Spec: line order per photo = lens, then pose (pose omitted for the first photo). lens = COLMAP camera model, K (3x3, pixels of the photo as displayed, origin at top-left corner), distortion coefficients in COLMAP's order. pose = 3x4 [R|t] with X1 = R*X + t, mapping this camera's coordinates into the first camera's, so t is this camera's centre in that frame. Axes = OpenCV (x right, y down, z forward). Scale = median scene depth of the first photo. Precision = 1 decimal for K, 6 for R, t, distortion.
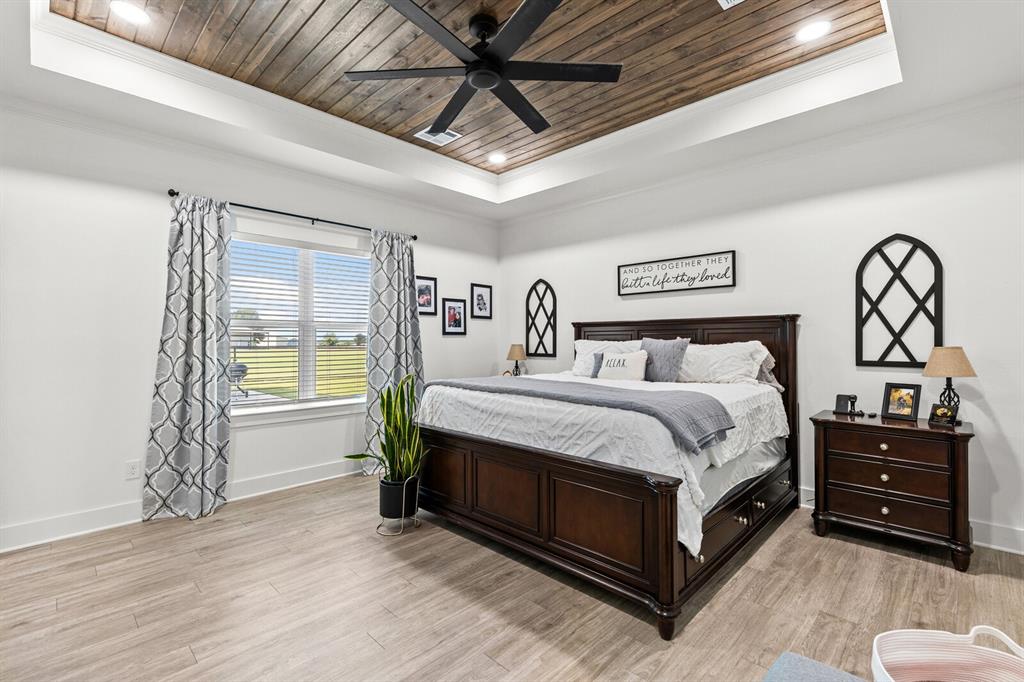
lens RADIAL K [[464.0, 0, 511.6], [0, 464.0, 341.0], [0, 0, 1]] dist [0.007658, 0.000183]
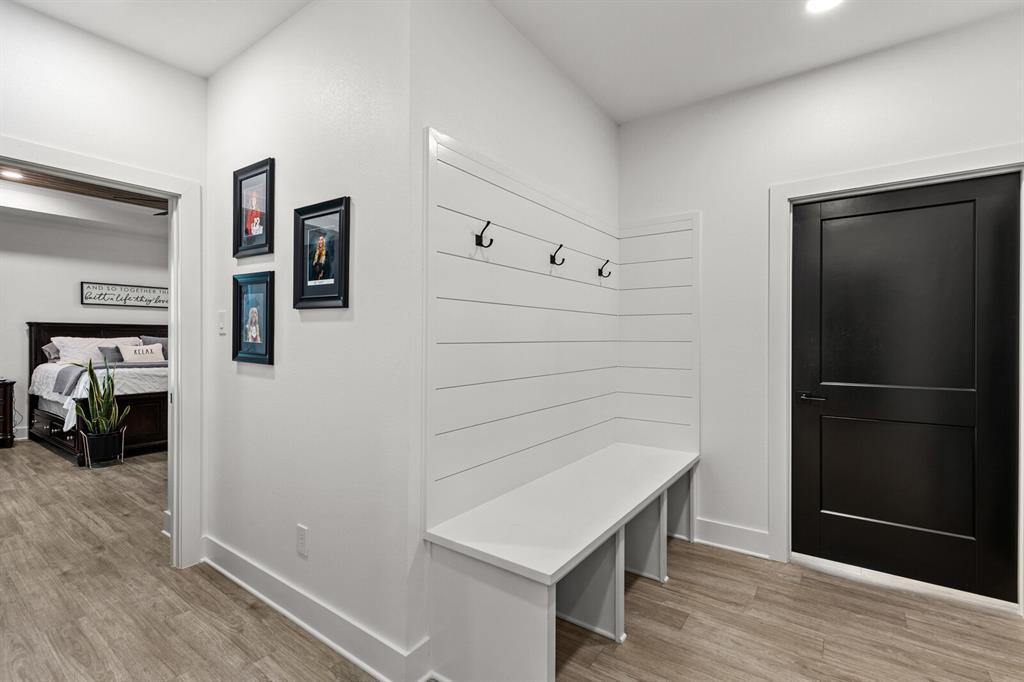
lens RADIAL K [[464.0, 0, 510.9], [0, 464.0, 339.8], [0, 0, 1]] dist [0.007658, 0.000183]
pose [[-0.146307, -0.001429, 0.989238, -1.355530], [-0.003979, 0.999992, 0.000856, -0.000945], [-0.989231, -0.003811, -0.146312, -0.029553]]
